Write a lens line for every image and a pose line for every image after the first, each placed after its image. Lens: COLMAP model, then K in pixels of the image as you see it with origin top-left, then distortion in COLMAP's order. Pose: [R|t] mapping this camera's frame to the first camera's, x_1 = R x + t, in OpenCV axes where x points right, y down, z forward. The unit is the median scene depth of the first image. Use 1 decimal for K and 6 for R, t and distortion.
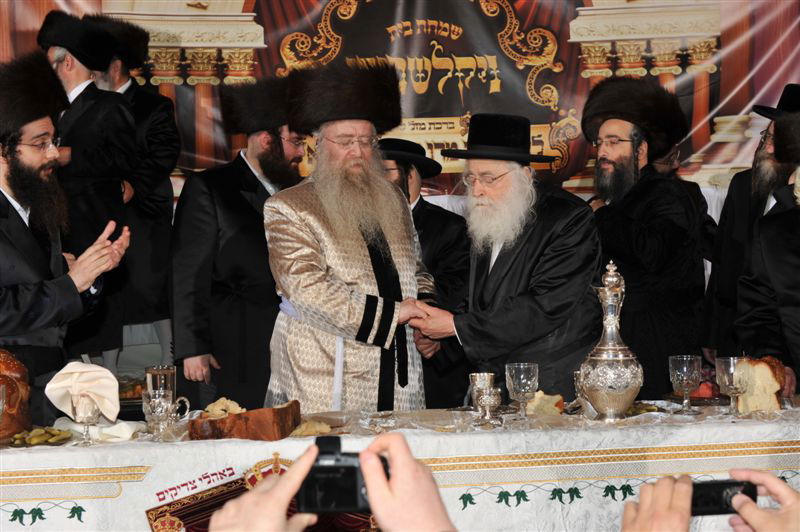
lens RADIAL K [[1452.8, 0, 392.1], [0, 1452.8, 269.9], [0, 0, 1]] dist [0.167617, 0.000000]
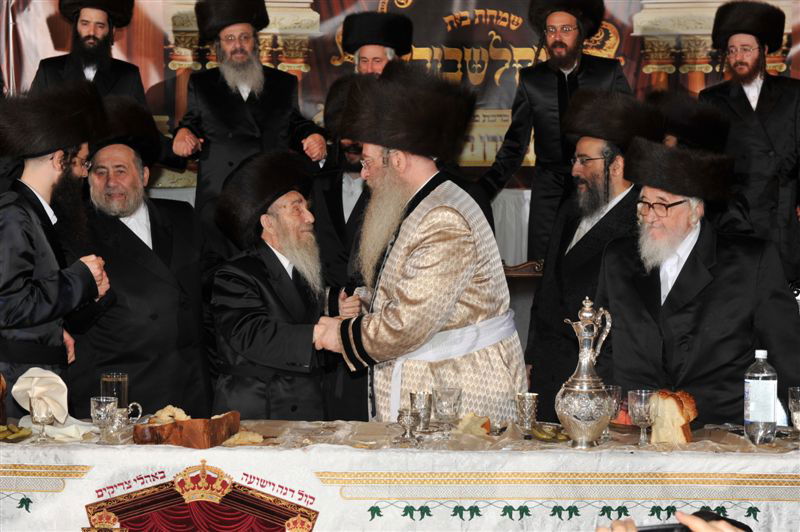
lens RADIAL K [[1615.5, 0, 396.8], [0, 1615.5, 265.9], [0, 0, 1]] dist [0.141106, 0.000000]
pose [[0.992922, 0.042048, -0.111079, 0.173510], [-0.038753, 0.998747, 0.031658, -0.058493], [0.112271, -0.027129, 0.993307, -0.177525]]
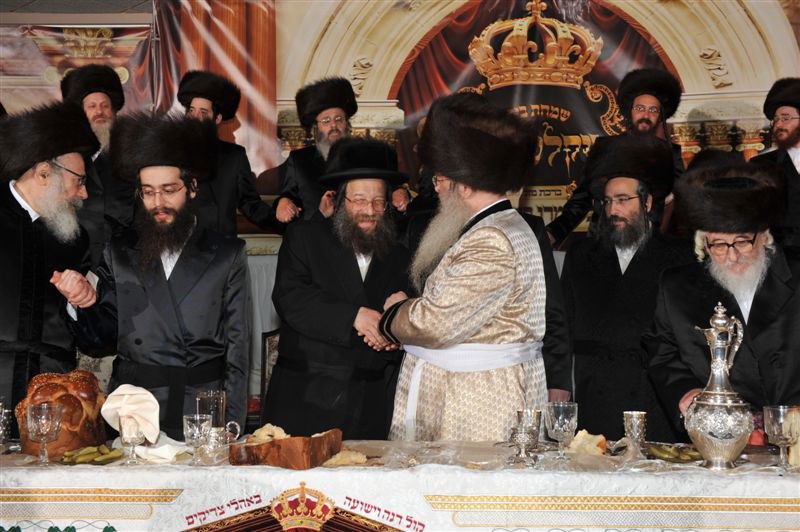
lens RADIAL K [[1050.4, 0, 396.5], [0, 1050.4, 268.9], [0, 0, 1]] dist [0.134807, 0.000000]
pose [[0.987586, 0.021068, -0.155662, 0.084675], [-0.027946, 0.998721, -0.042130, 0.005814], [0.154575, 0.045957, 0.986912, 0.246862]]
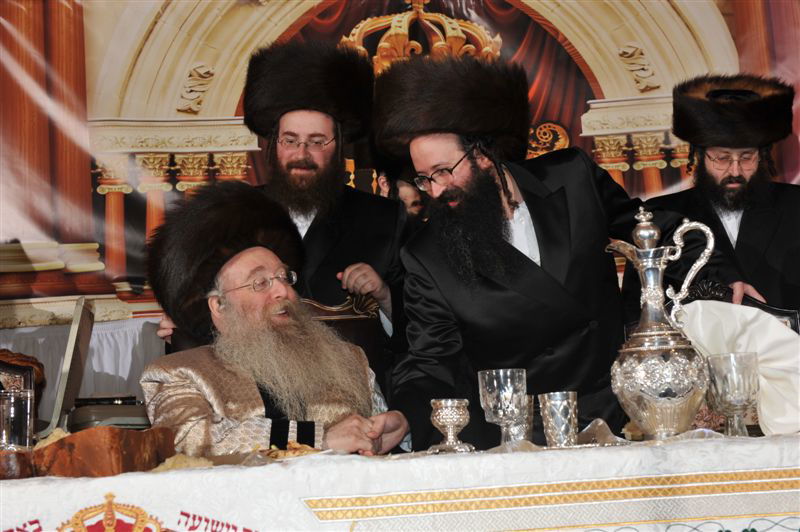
lens RADIAL K [[1245.3, 0, 398.0], [0, 1245.3, 281.0], [0, 0, 1]] dist [0.147733, 0.000000]
pose [[0.998485, -0.034793, -0.042632, 0.064236], [0.027876, 0.987790, -0.153274, 0.107320], [0.047444, 0.151853, 0.987264, 0.396788]]
